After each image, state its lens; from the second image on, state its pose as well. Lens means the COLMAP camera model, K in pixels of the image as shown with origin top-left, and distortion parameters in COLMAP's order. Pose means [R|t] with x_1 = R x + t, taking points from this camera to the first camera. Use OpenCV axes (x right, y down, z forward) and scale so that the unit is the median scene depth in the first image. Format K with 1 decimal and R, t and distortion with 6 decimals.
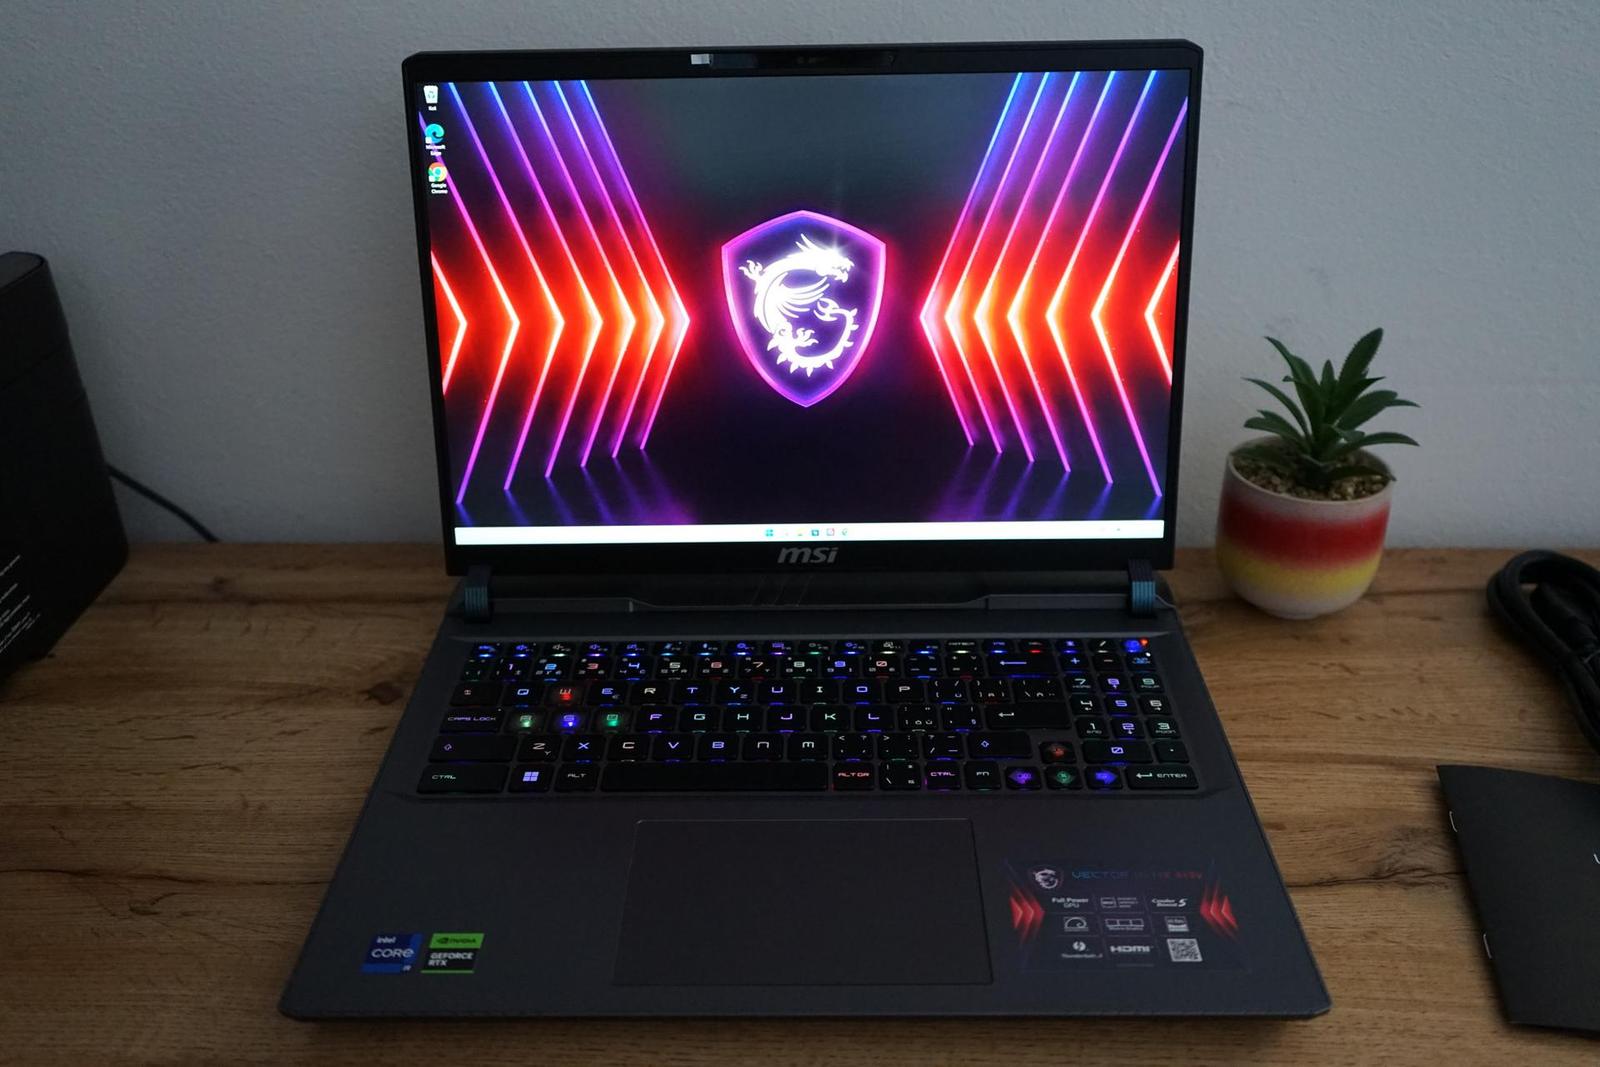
lens RADIAL K [[1408.0, 0, 800.0], [0, 1408.0, 533.5], [0, 0, 1]] dist [-0.011714, 0.028695]
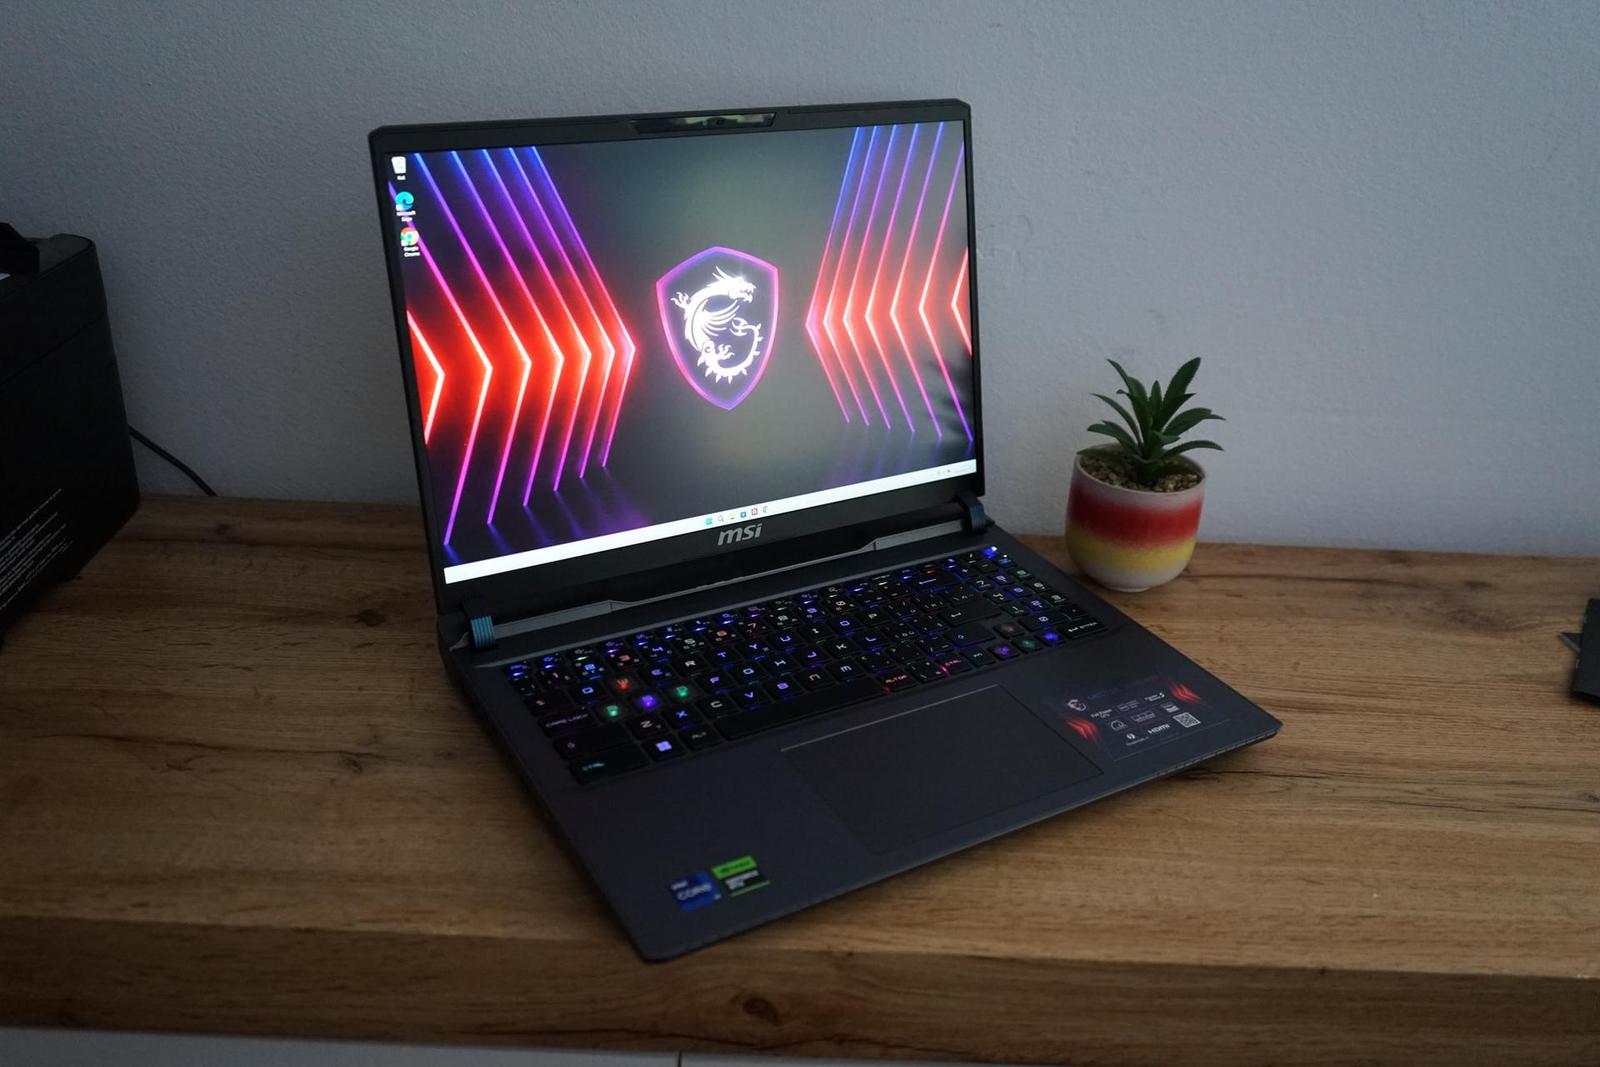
lens RADIAL K [[1408.0, 0, 800.0], [0, 1408.0, 533.5], [0, 0, 1]] dist [-0.011714, 0.028695]
pose [[0.997077, 0.043412, 0.062875, -0.010503], [-0.041096, 0.998445, -0.037670, 0.073170], [-0.064412, 0.034976, 0.997310, -0.217648]]
